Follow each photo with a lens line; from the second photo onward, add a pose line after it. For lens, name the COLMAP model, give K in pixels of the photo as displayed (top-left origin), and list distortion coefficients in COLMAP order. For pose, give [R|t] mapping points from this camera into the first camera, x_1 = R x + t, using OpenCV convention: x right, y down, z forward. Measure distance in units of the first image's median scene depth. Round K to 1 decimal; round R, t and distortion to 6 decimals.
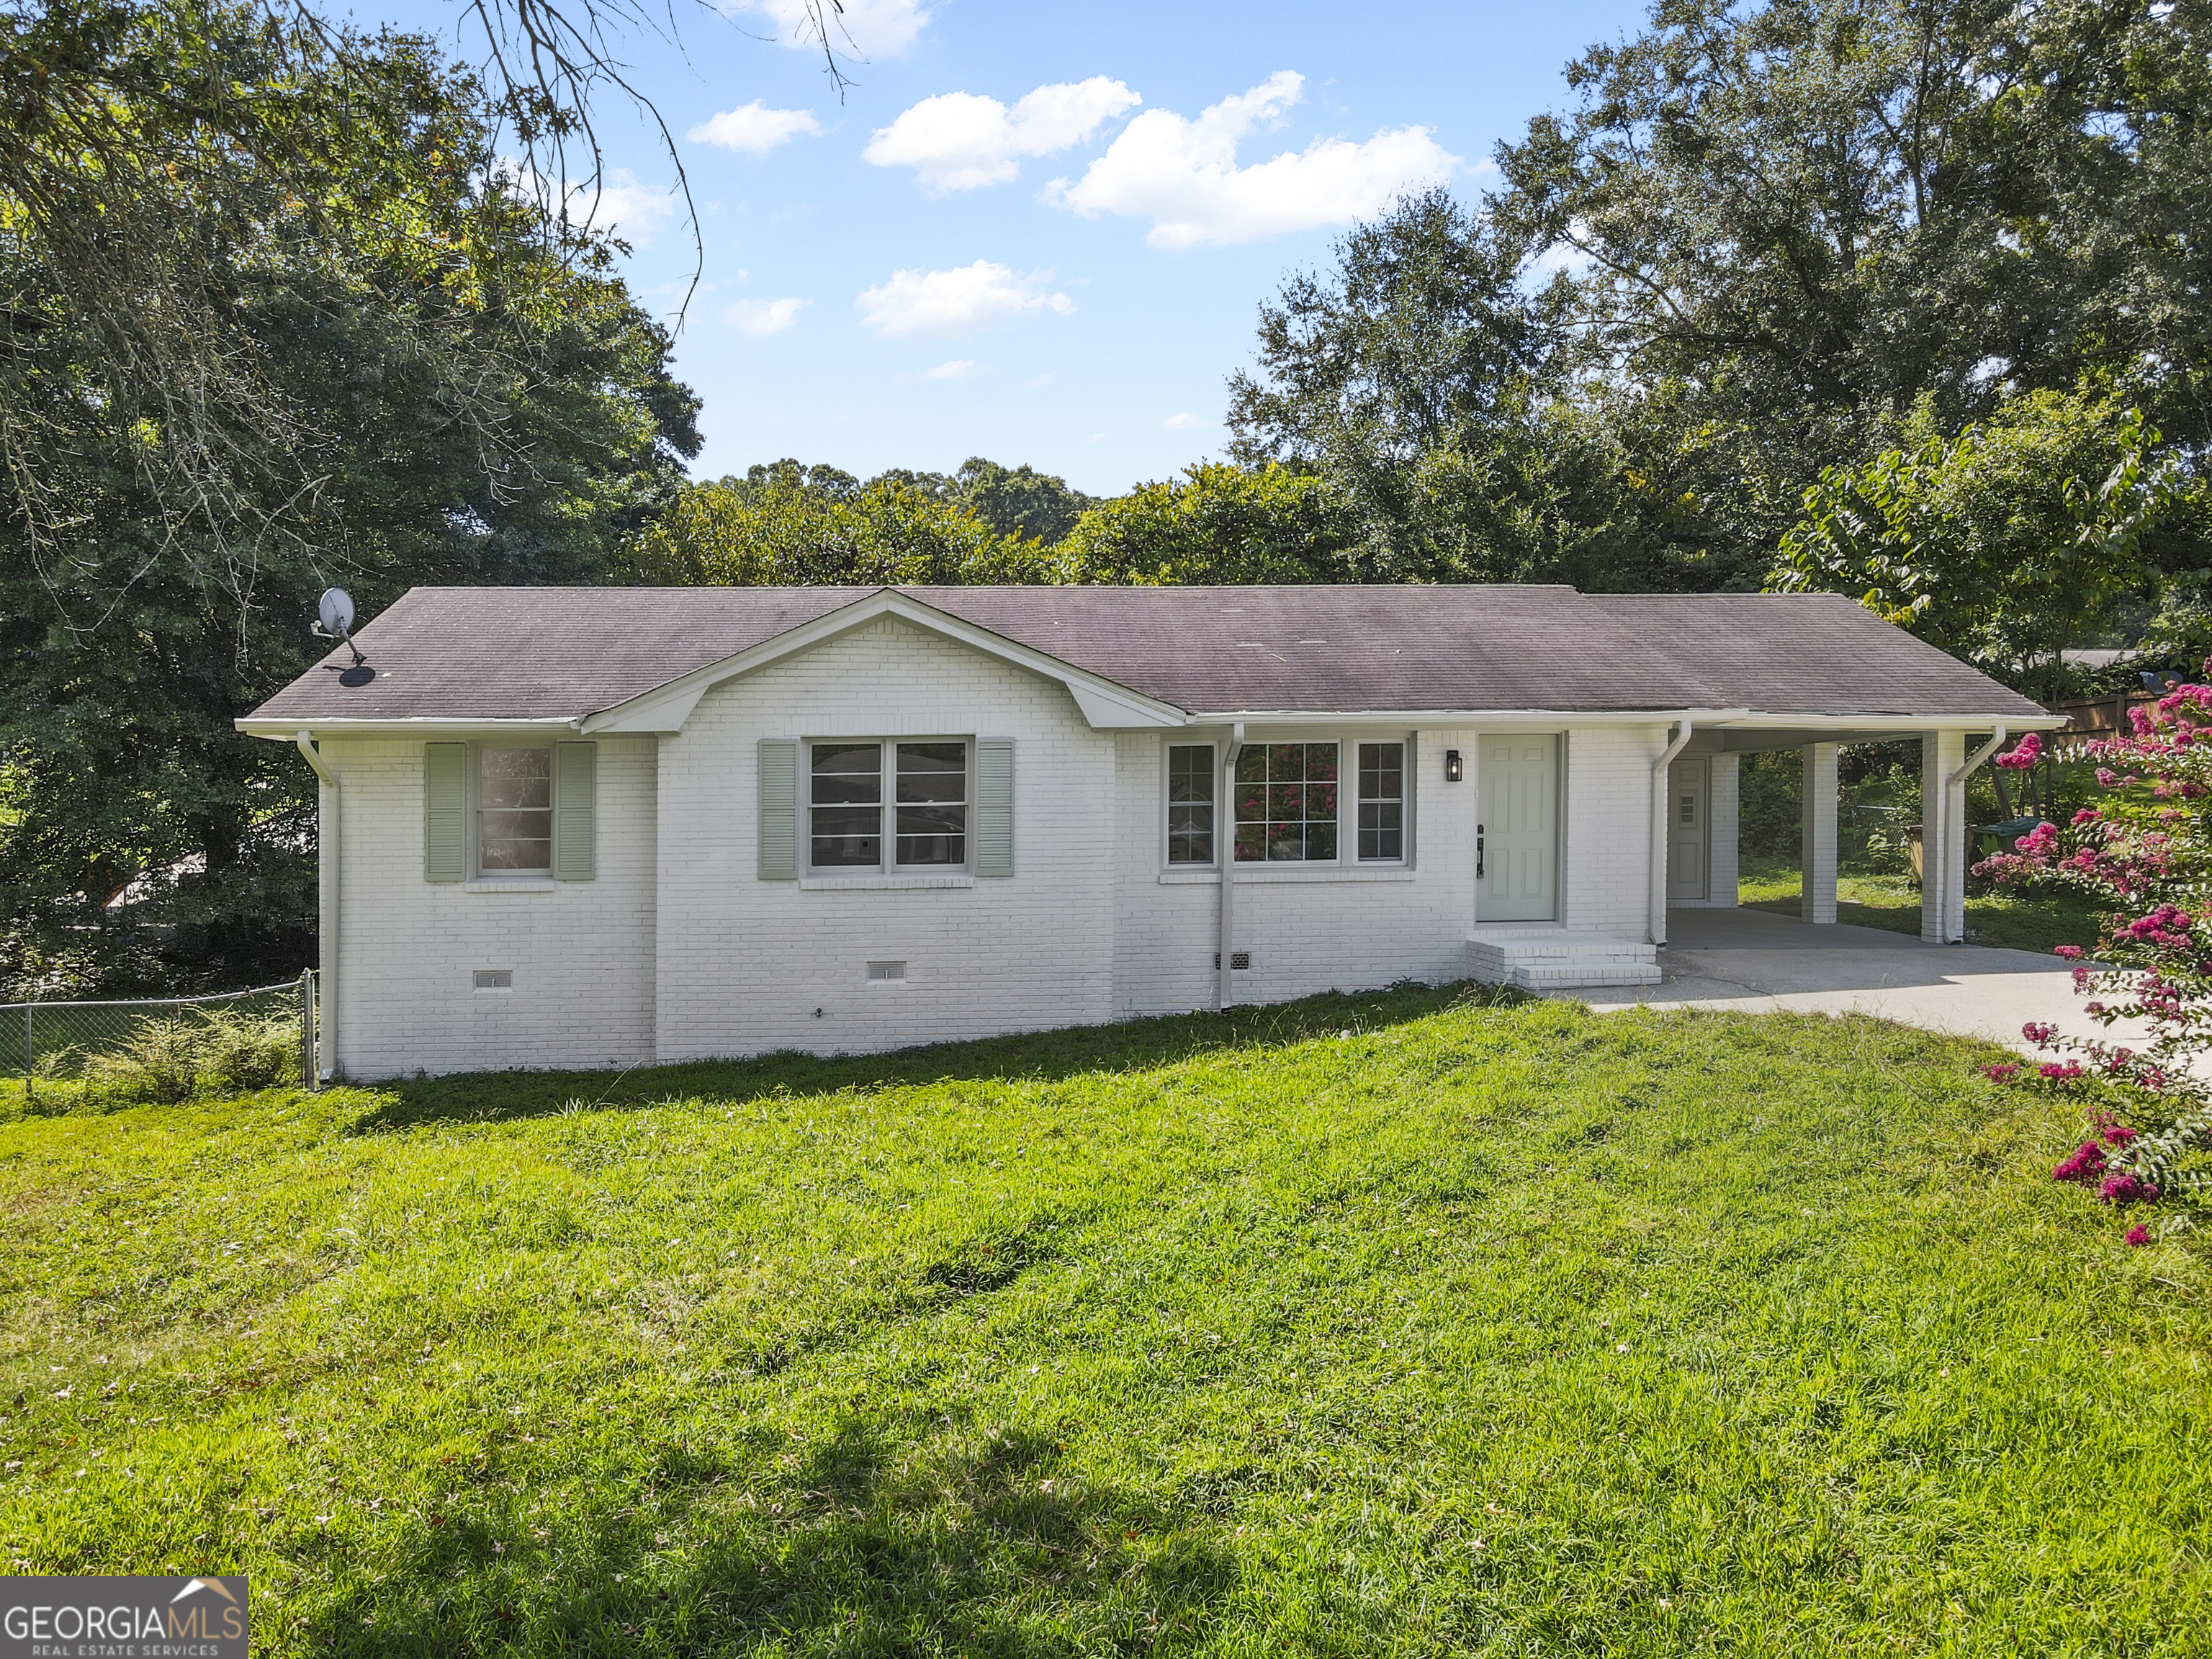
lens RADIAL K [[1592.2, 0, 1106.0], [0, 1592.2, 829.5], [0, 0, 1]] dist [-0.004750, 0.055254]
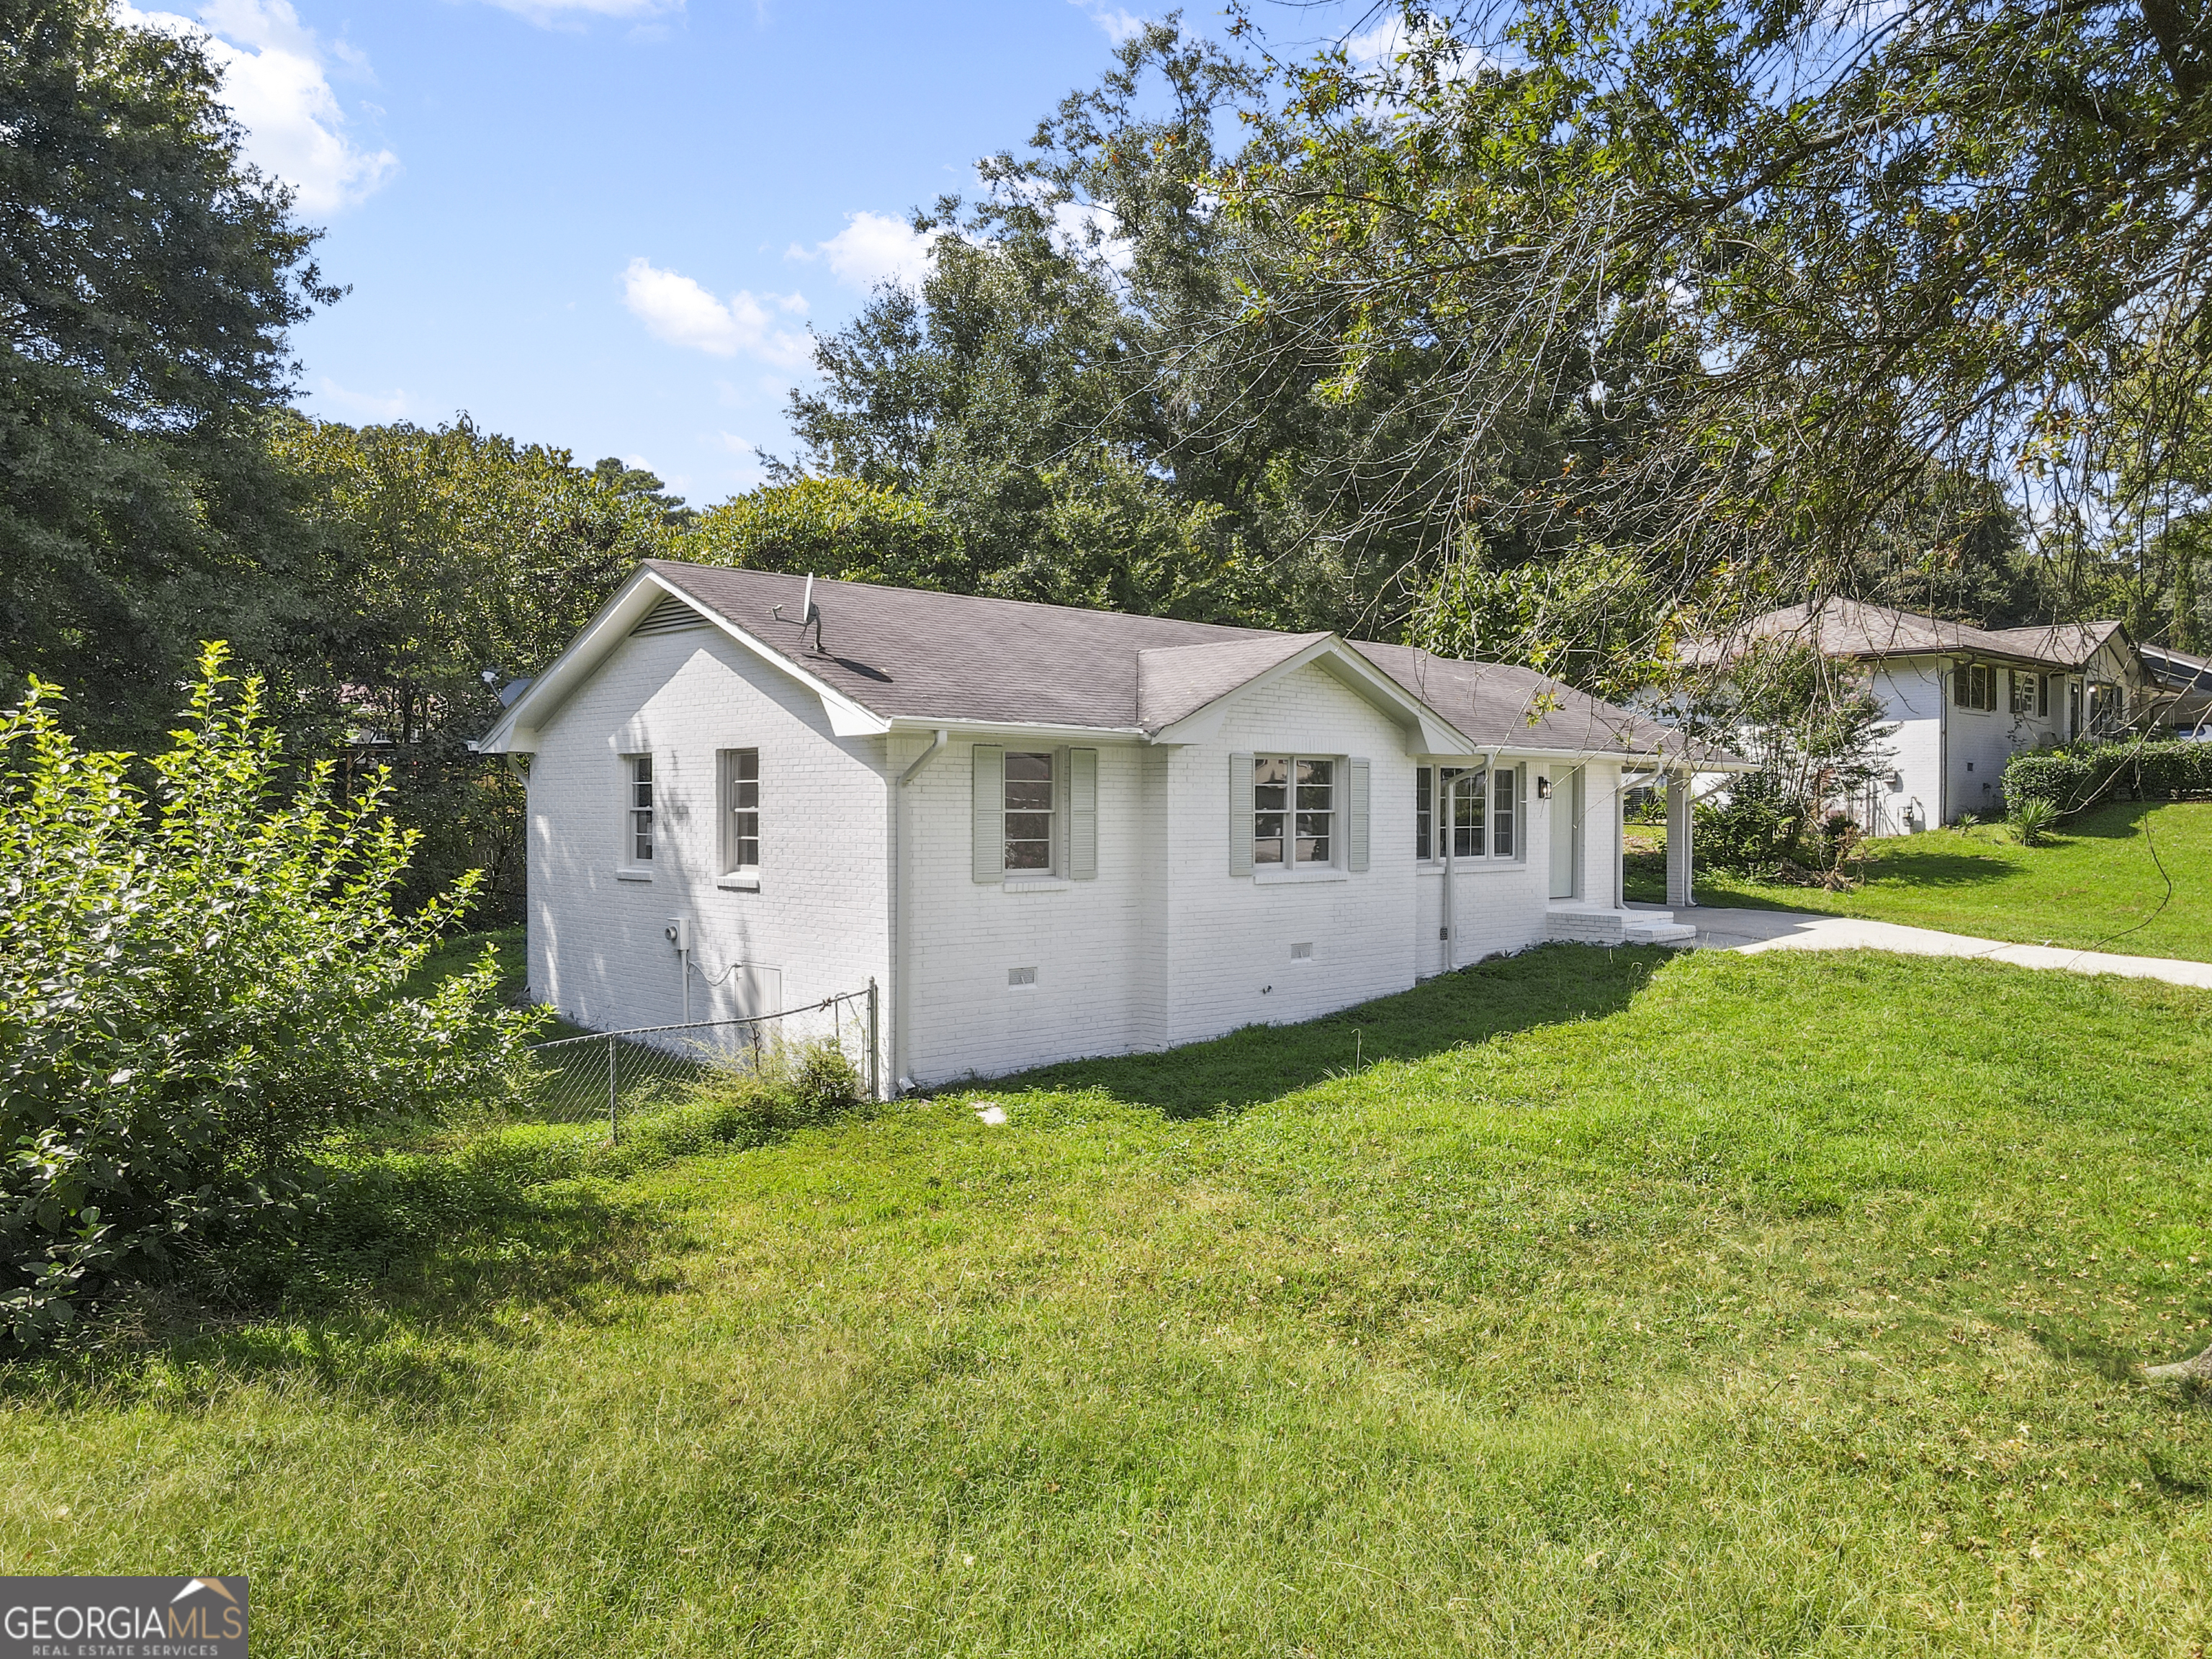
lens RADIAL K [[1592.2, 0, 1106.0], [0, 1592.2, 829.5], [0, 0, 1]] dist [-0.004750, 0.055254]
pose [[0.776551, 0.004178, 0.630041, -0.976031], [0.002235, 0.999953, -0.009387, 0.008836], [-0.630051, 0.008698, 0.776505, 0.165775]]
